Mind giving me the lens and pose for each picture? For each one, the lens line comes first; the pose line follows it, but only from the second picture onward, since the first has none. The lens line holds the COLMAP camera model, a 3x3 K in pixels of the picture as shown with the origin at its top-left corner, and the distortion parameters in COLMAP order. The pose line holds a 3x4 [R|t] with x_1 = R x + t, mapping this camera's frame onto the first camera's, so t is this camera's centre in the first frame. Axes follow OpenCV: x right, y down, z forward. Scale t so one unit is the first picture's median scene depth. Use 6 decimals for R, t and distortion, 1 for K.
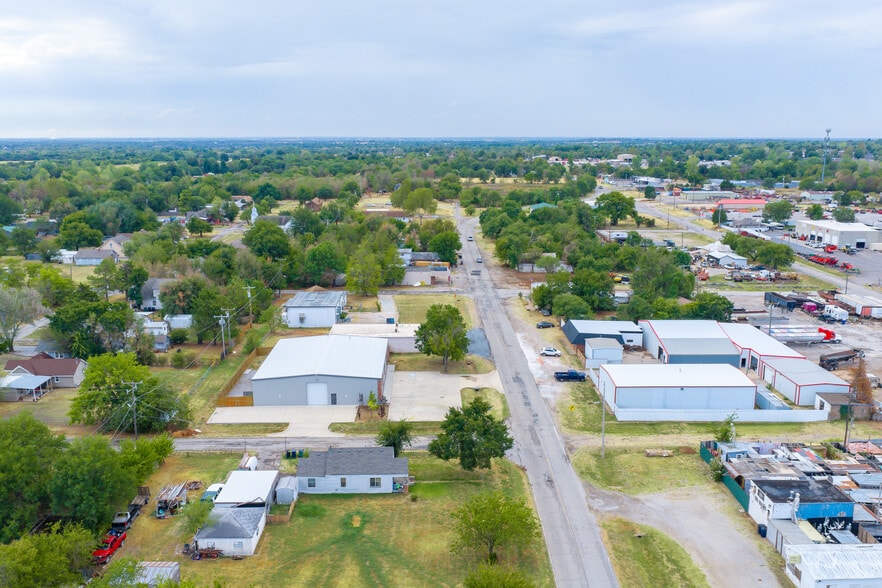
lens RADIAL K [[735.2, 0, 442.3], [0, 735.2, 296.2], [0, 0, 1]] dist [0.007041, -0.009731]
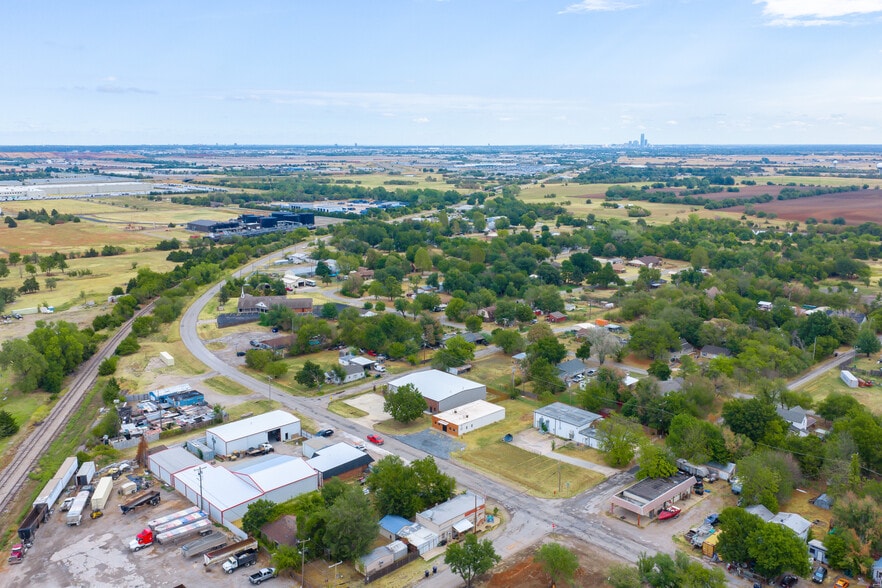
lens RADIAL K [[749.9, 0, 441.0], [0, 749.9, 294.0], [0, 0, 1]] dist [0.015343, 0.000621]
pose [[-0.744711, 0.132375, -0.654127, 0.771834], [-0.144577, 0.924858, 0.351760, -0.590676], [0.651539, 0.356531, -0.669614, 1.660854]]
